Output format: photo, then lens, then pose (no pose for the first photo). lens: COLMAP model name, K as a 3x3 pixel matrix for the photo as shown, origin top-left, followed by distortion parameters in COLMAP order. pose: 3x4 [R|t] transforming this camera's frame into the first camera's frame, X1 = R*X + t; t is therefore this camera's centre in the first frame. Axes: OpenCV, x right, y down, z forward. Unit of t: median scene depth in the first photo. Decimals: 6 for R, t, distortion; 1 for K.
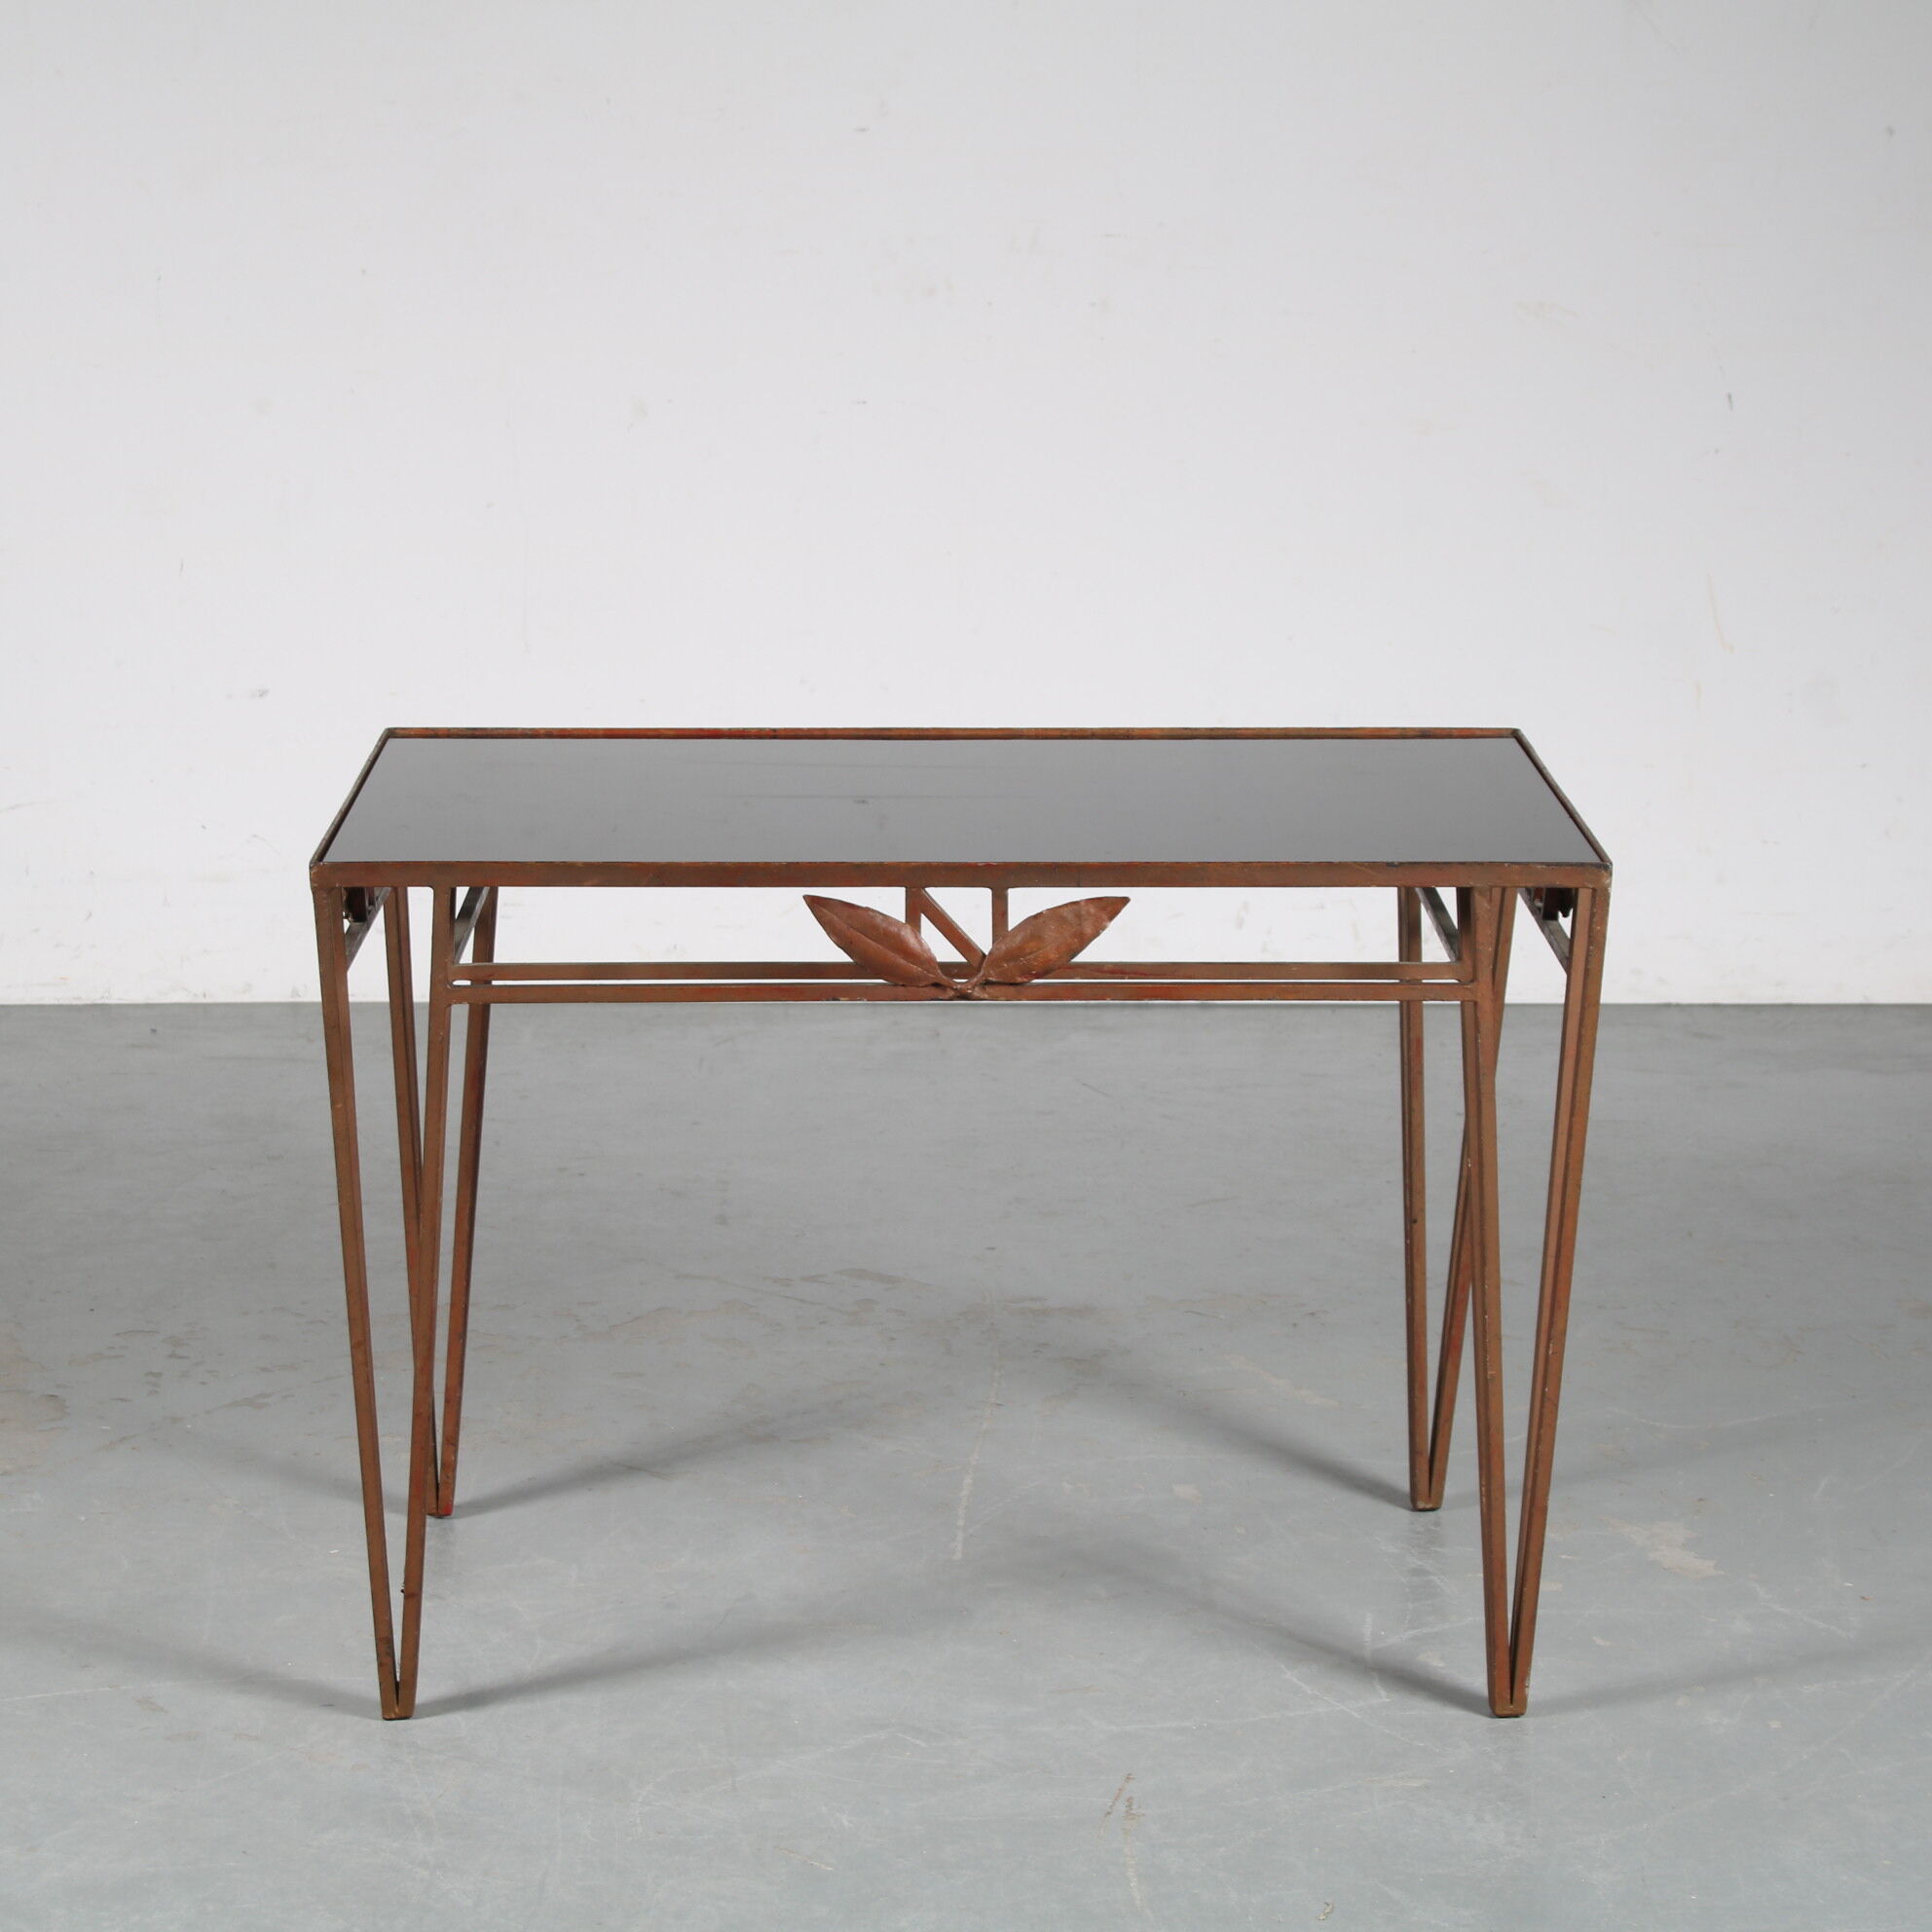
lens RADIAL K [[5224.7, 0, 978.6], [0, 5224.7, 996.8], [0, 0, 1]] dist [0.019587, 0.000000]
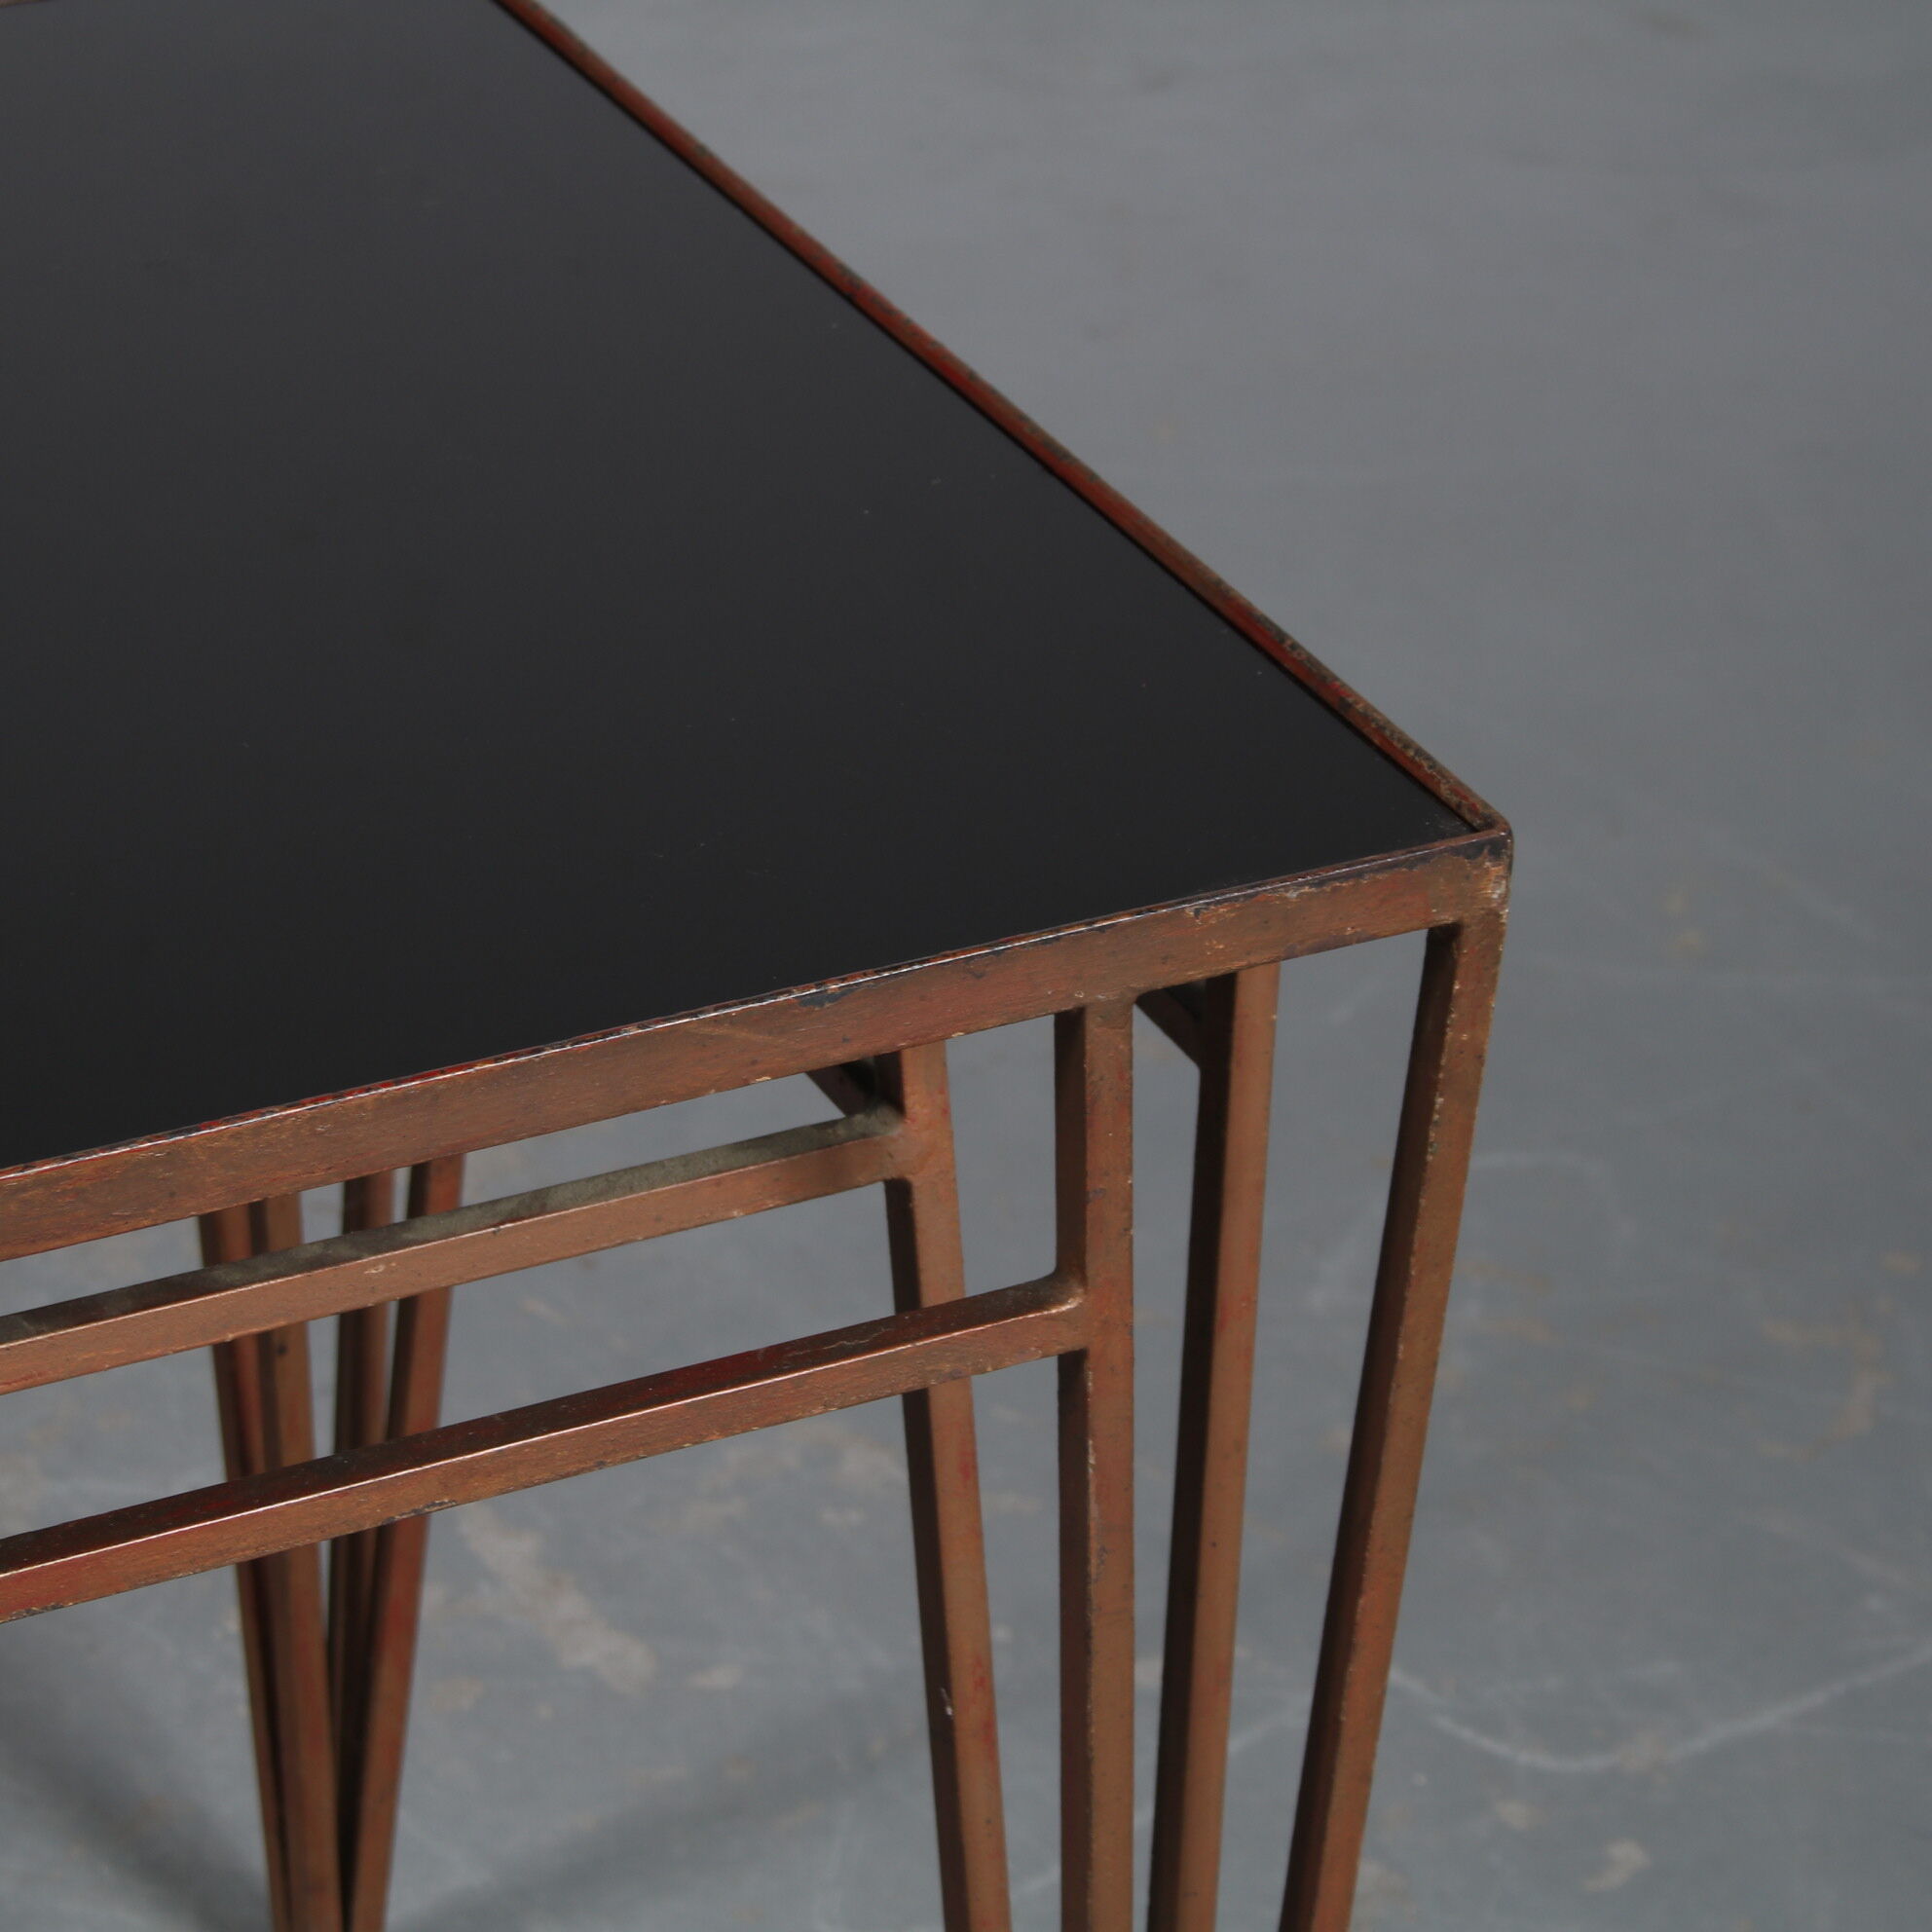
lens RADIAL K [[6832.4, 0, 964.4], [0, 6832.4, 965.6], [0, 0, 1]] dist [0.074708, 0.000000]
pose [[0.999325, -0.014458, 0.033784, 0.084572], [0.004160, 0.957945, 0.286922, -0.122118], [-0.036512, -0.286588, 0.957358, 0.614643]]
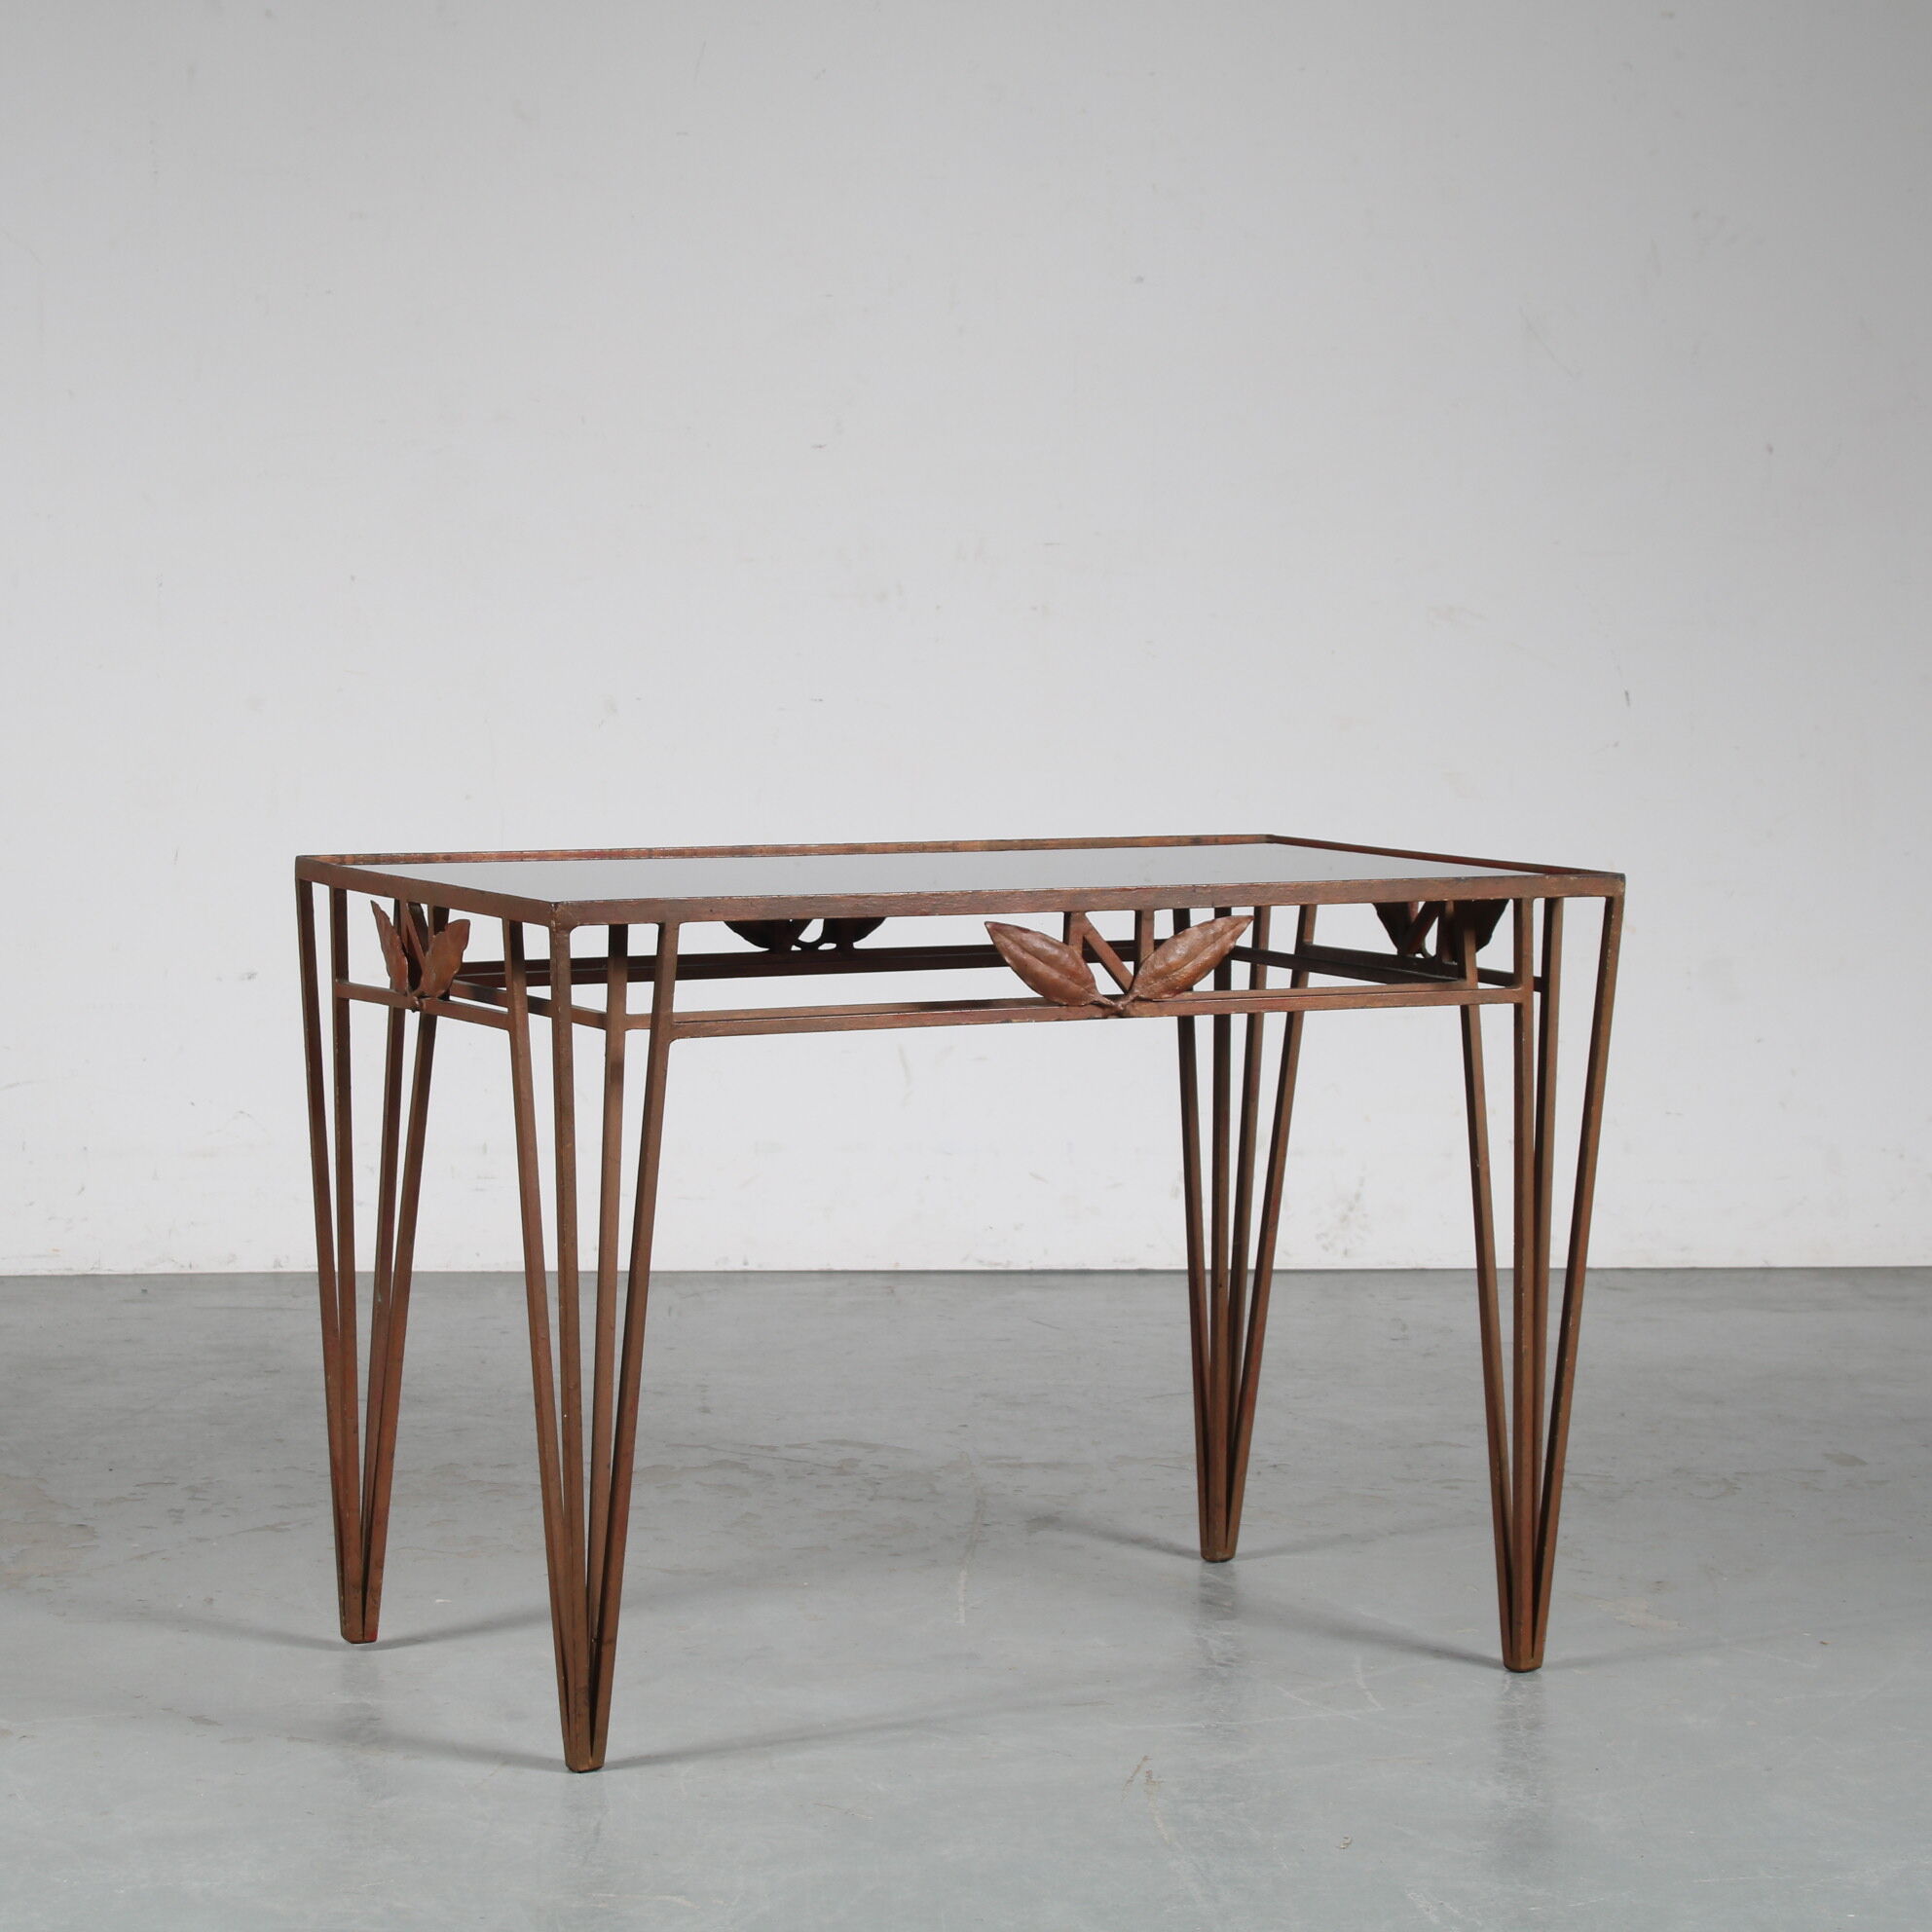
lens RADIAL K [[5046.5, 0, 963.7], [0, 5046.5, 984.2], [0, 0, 1]] dist [0.004692, 0.000000]
pose [[0.999582, -0.003116, 0.028734, -0.032945], [0.006813, 0.991558, -0.129481, 0.113703], [-0.028088, 0.129623, 0.991165, -0.022929]]
